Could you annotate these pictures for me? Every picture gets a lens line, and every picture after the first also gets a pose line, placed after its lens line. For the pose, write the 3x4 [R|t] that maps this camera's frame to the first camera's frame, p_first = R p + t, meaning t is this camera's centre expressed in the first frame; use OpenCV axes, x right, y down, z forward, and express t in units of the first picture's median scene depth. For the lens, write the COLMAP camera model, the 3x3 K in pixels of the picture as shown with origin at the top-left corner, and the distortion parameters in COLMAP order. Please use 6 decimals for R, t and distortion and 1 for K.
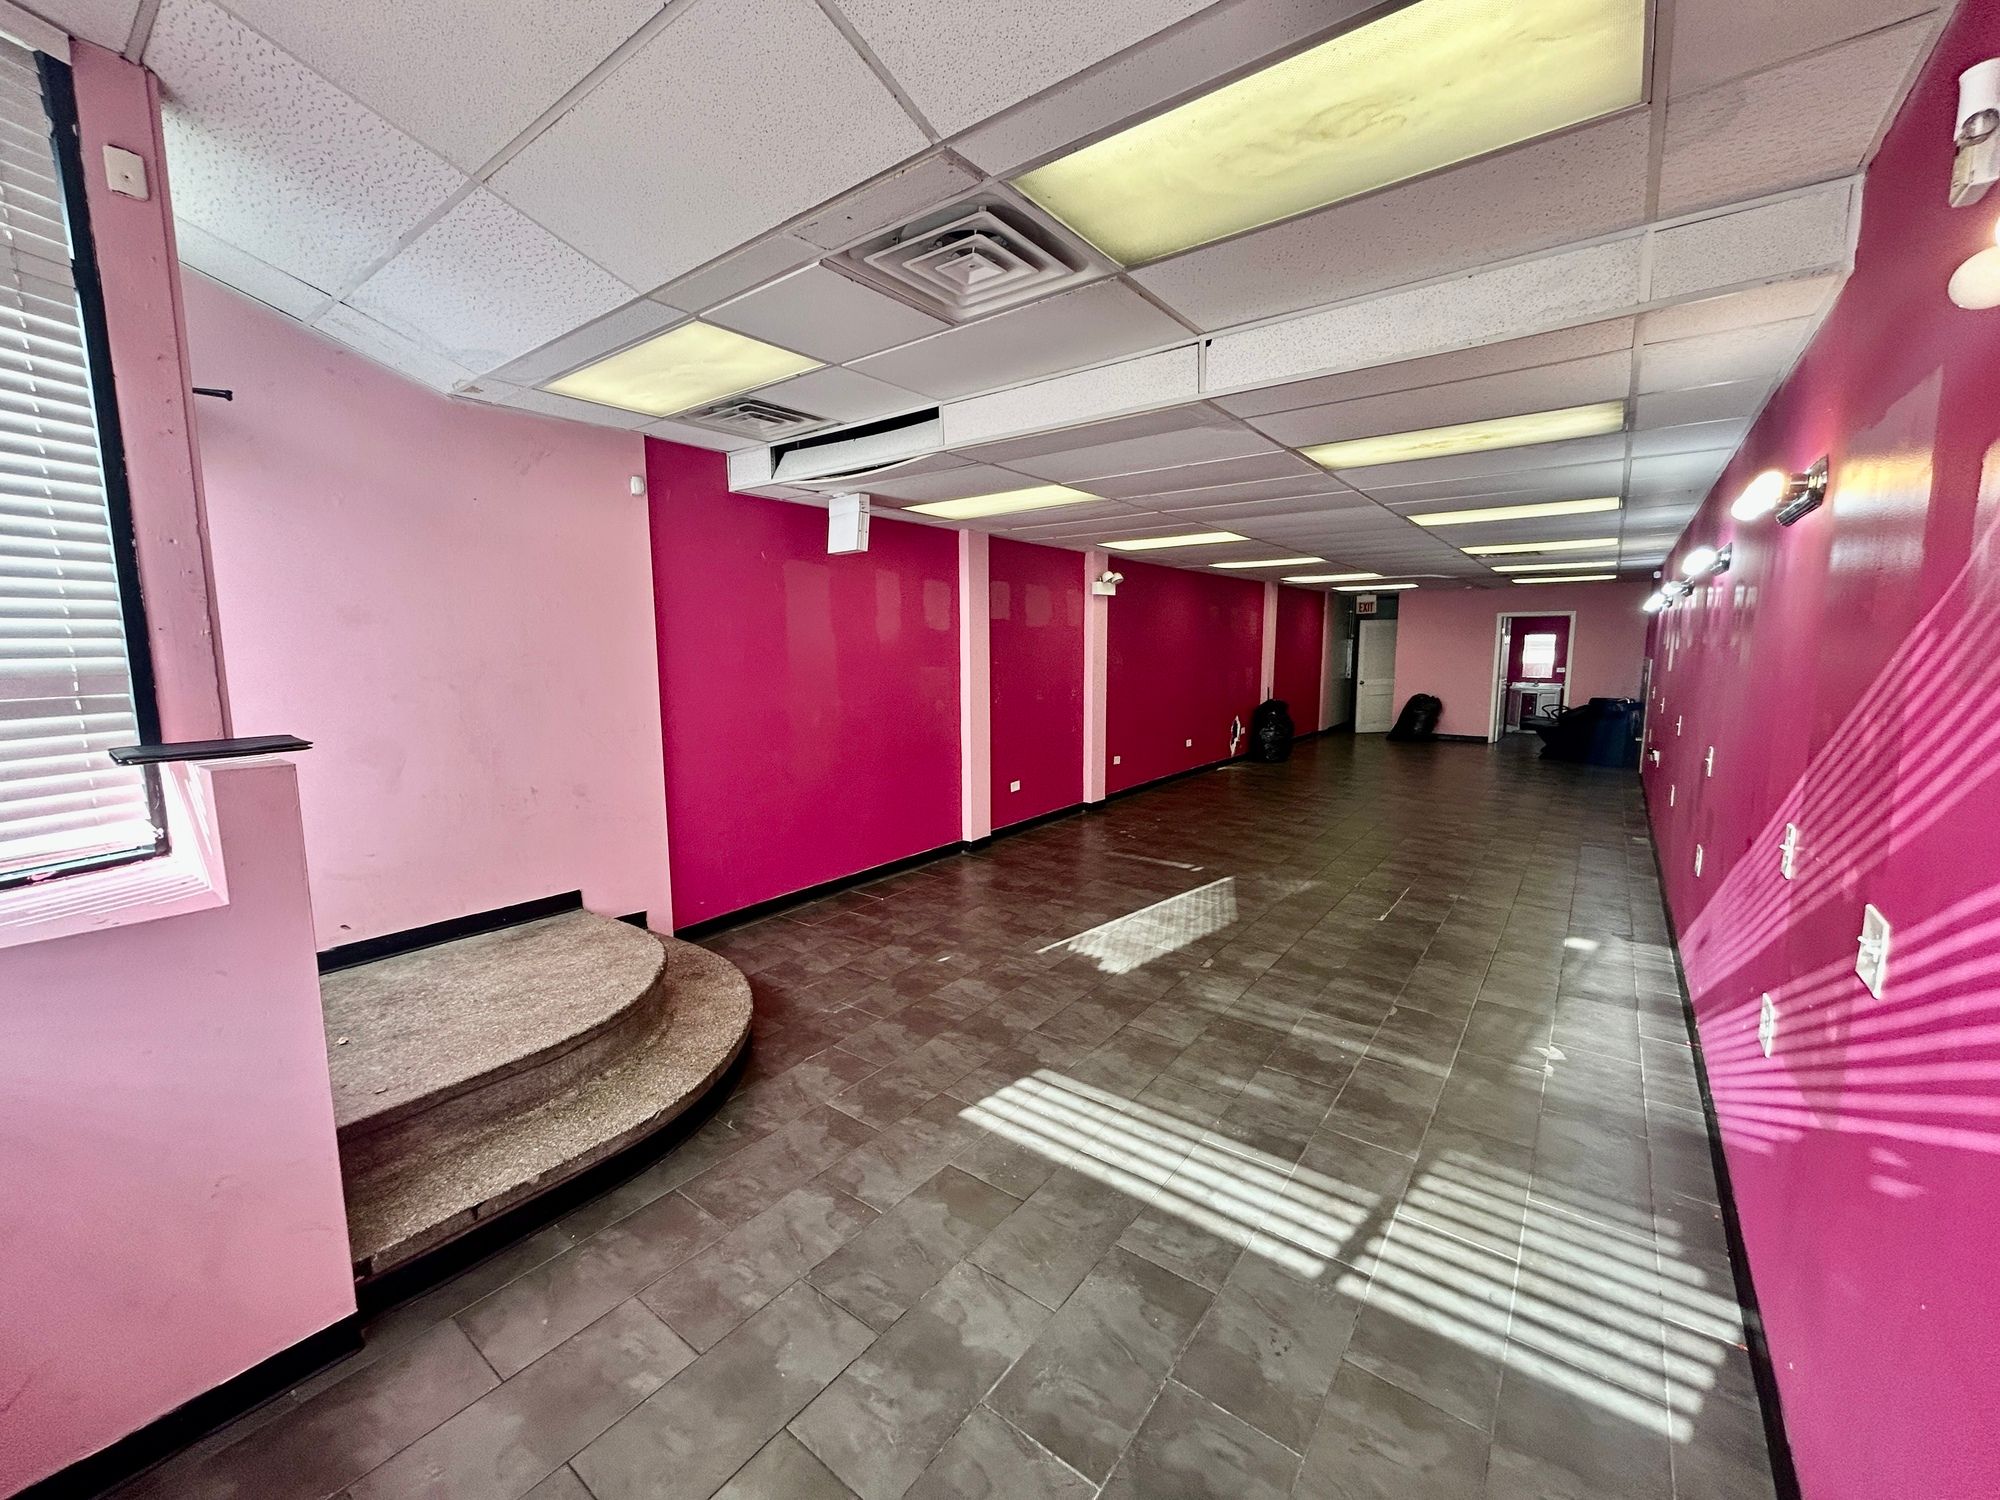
lens RADIAL K [[801.3, 0, 1000.5], [0, 801.3, 748.0], [0, 0, 1]] dist [0.000034, -0.001068]
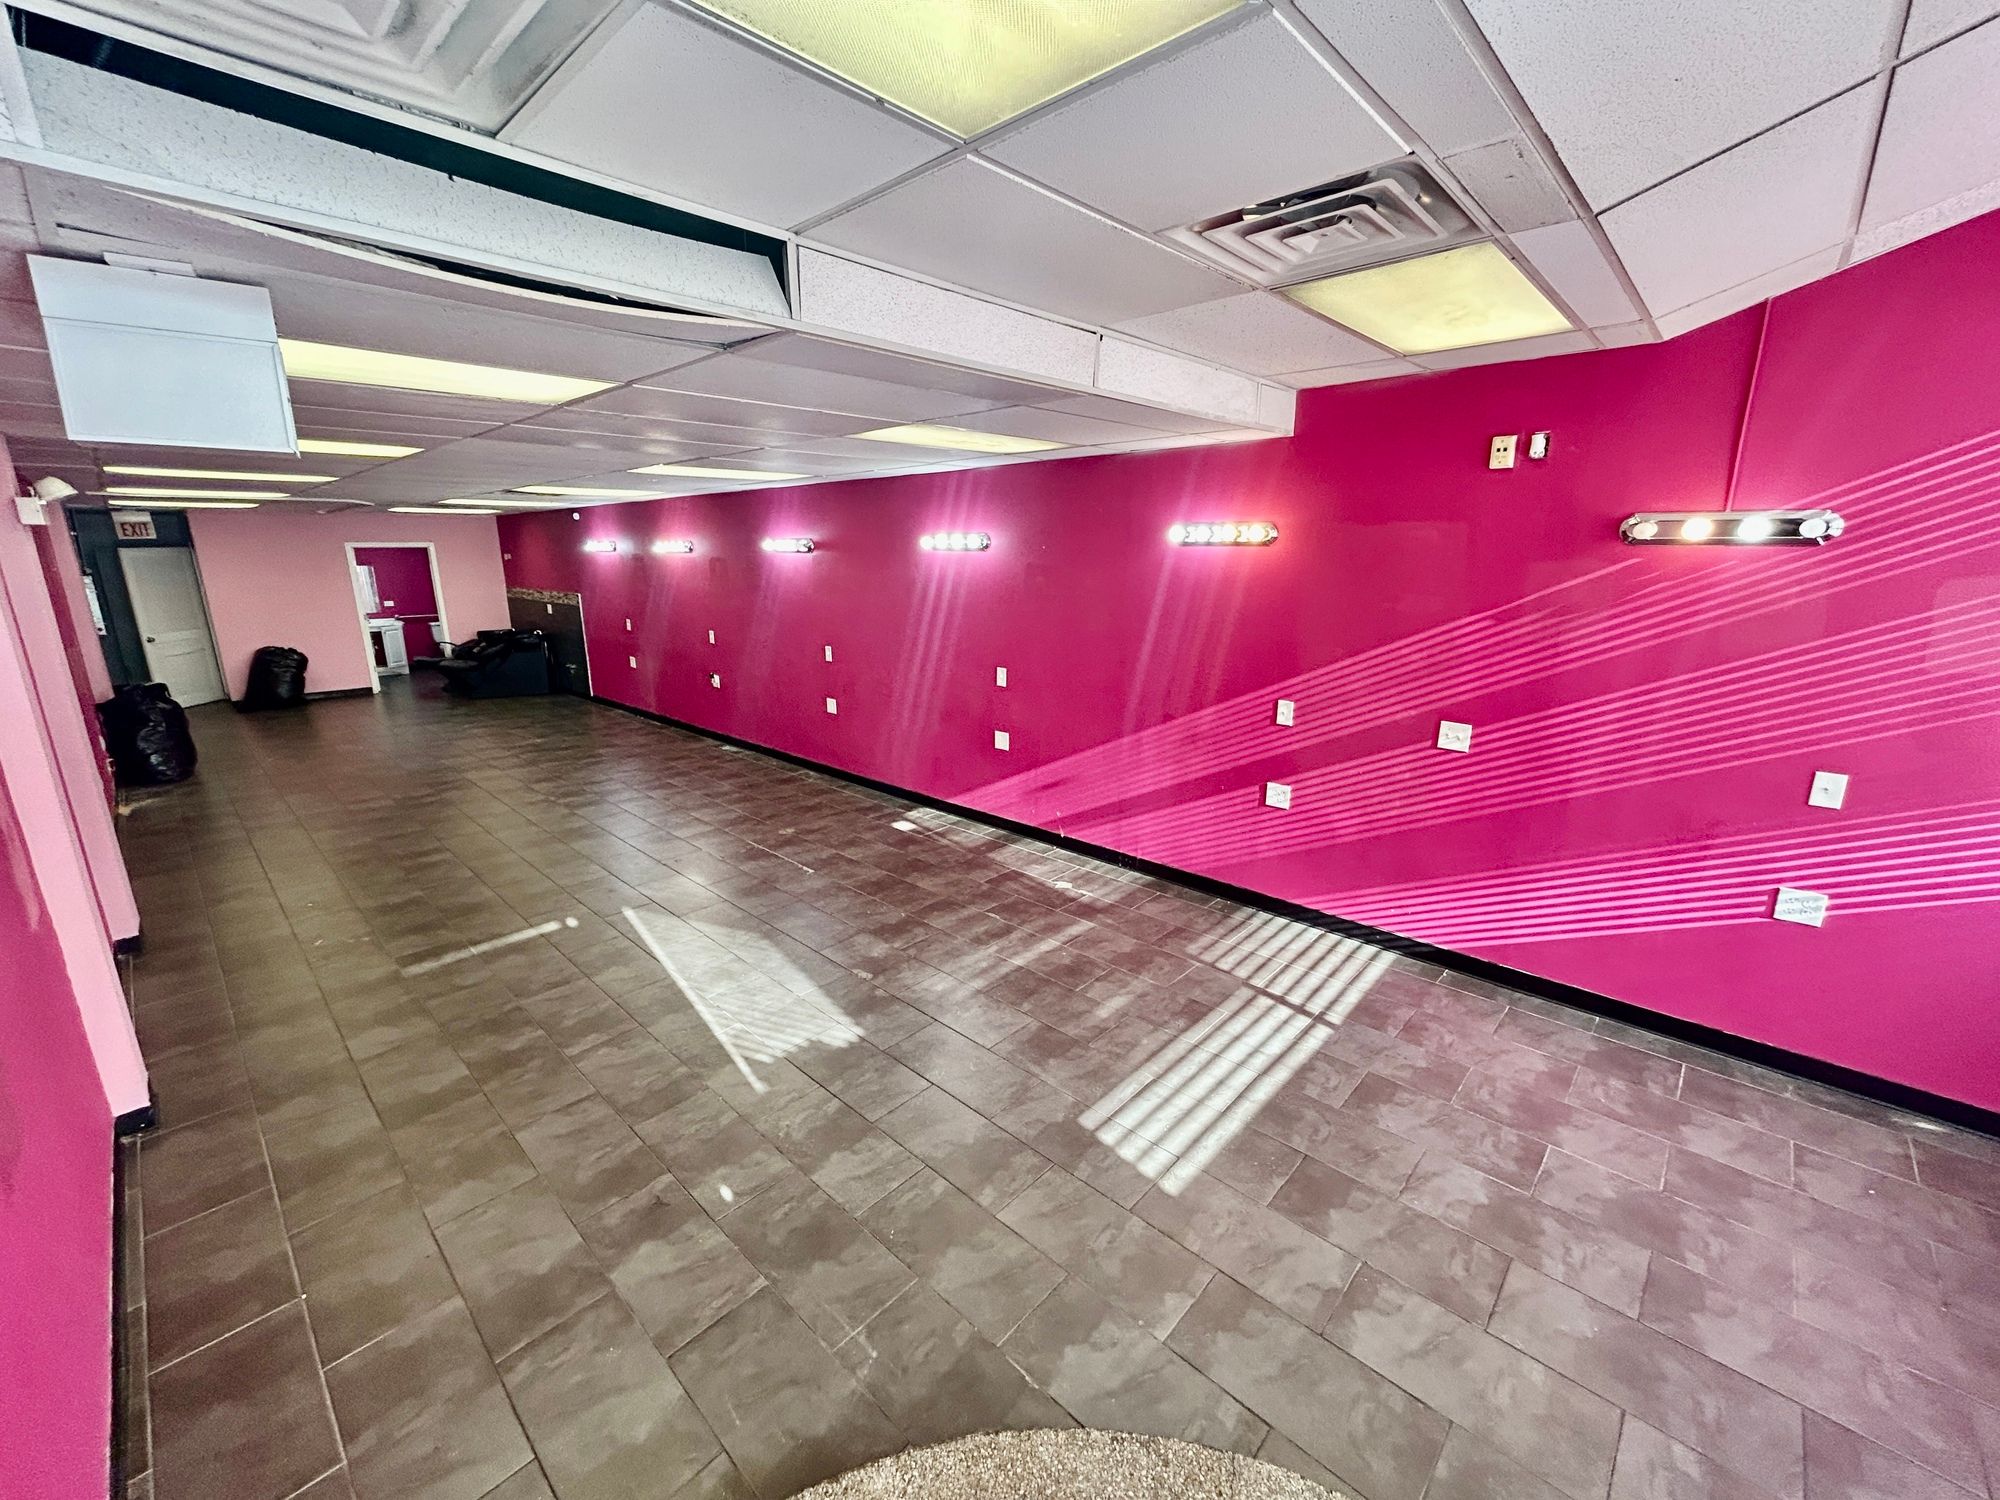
lens RADIAL K [[801.3, 0, 1013.4], [0, 801.3, 735.3], [0, 0, 1]] dist [0.000034, -0.001068]
pose [[0.111428, -0.220246, 0.969059, -0.808757], [0.134460, 0.969506, 0.204886, -0.236253], [-0.984634, 0.107470, 0.137645, 0.993782]]
